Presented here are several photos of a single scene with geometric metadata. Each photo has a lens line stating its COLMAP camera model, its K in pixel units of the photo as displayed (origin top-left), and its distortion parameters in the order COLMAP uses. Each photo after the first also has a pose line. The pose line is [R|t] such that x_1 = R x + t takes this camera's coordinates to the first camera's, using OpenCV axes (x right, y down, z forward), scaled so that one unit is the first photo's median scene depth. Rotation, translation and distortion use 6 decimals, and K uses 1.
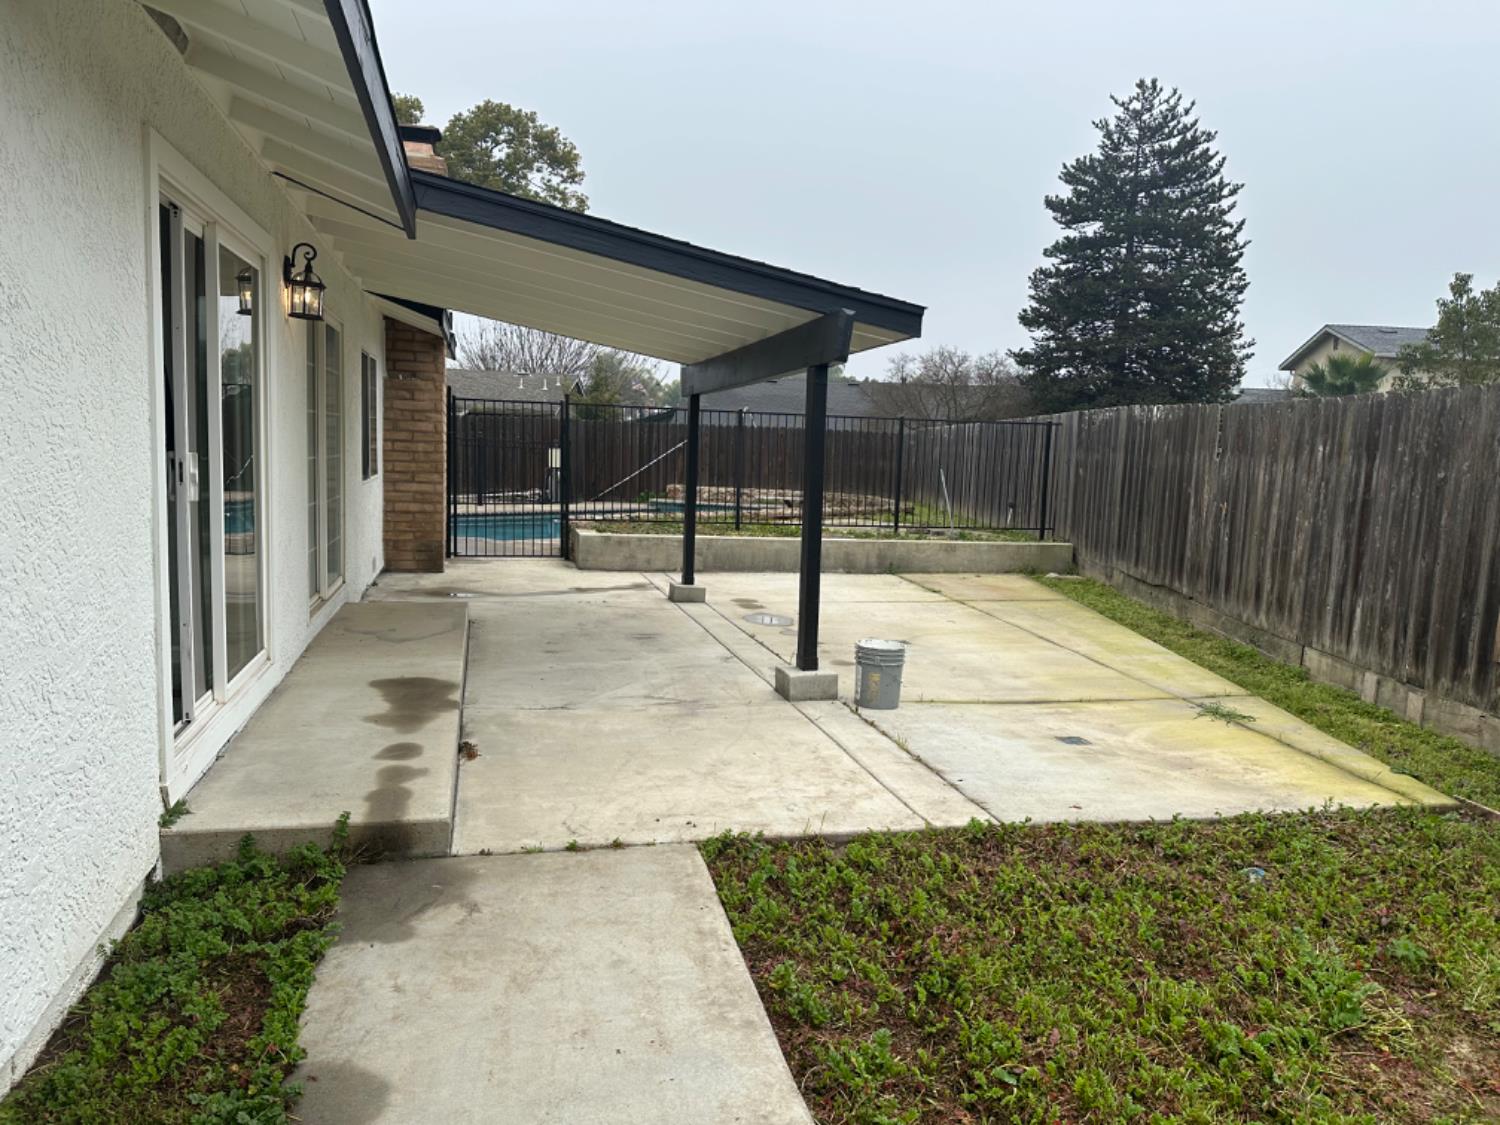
lens RADIAL K [[1040.0, 0, 762.4], [0, 1040.0, 566.3], [0, 0, 1]] dist [0.159235, -0.294169]
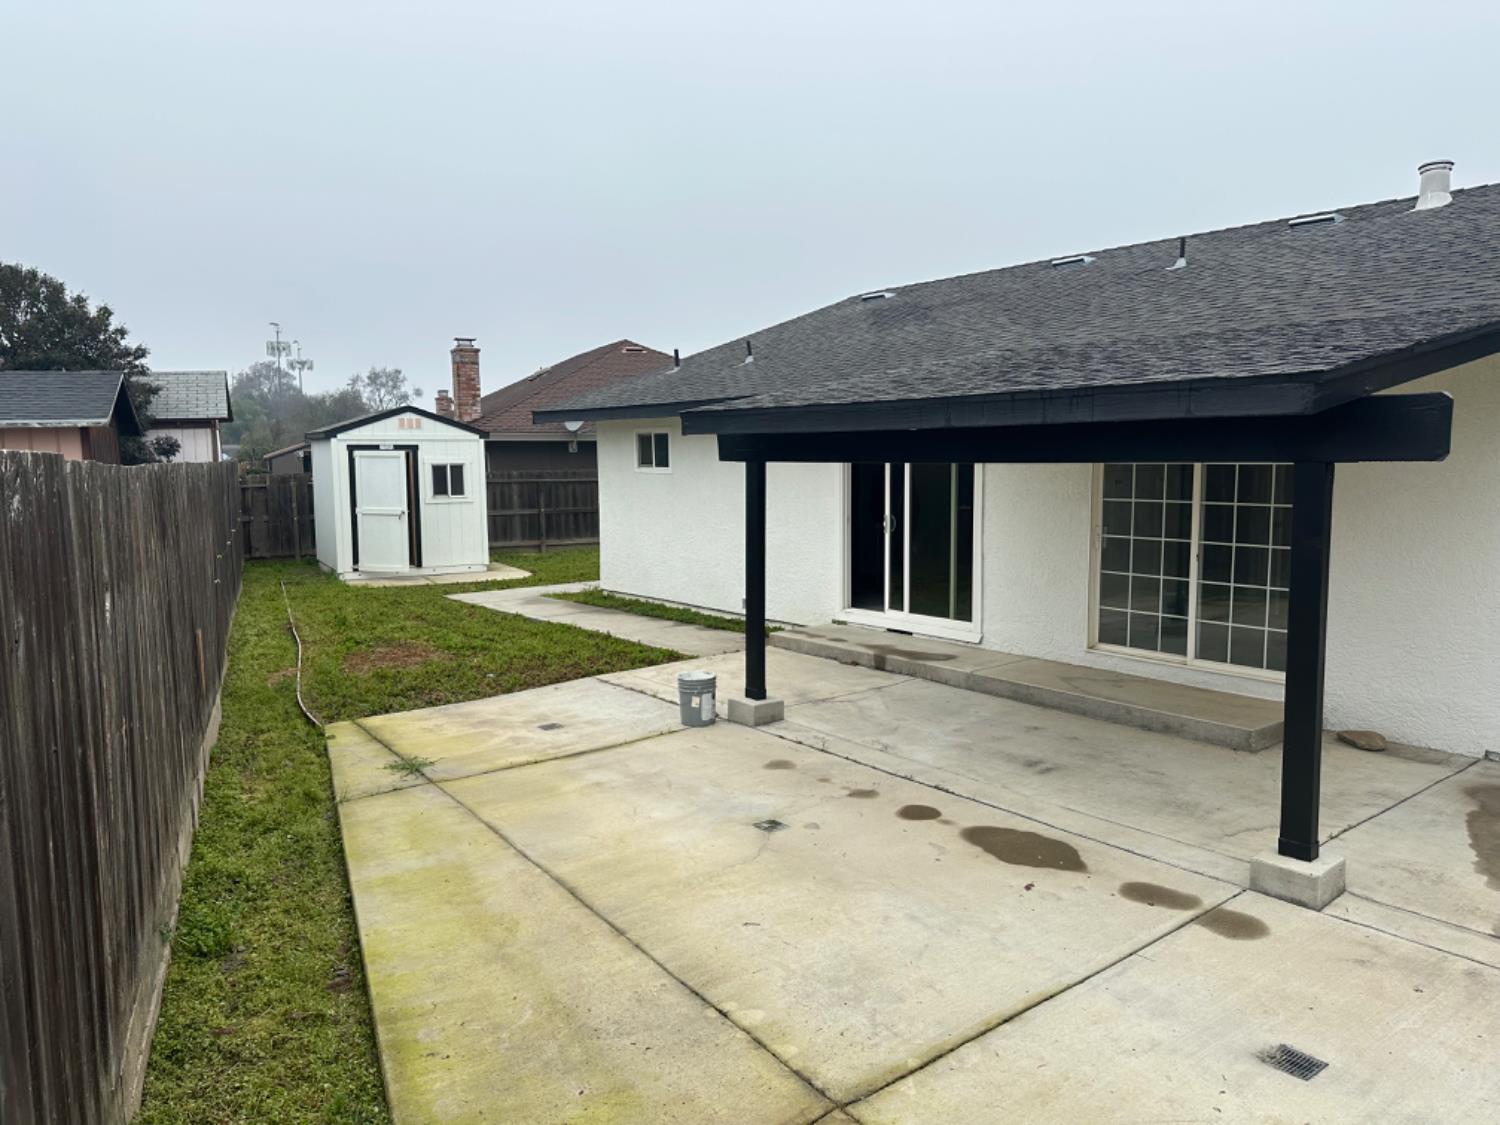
lens RADIAL K [[1061.9, 0, 750.0], [0, 1061.9, 562.5], [0, 0, 1]] dist [0.032526, -0.070070]
pose [[-0.913485, 0.012933, -0.406667, 0.620909], [-0.076263, 0.976338, 0.202356, -0.349293], [0.399661, 0.215863, -0.890884, 2.304237]]
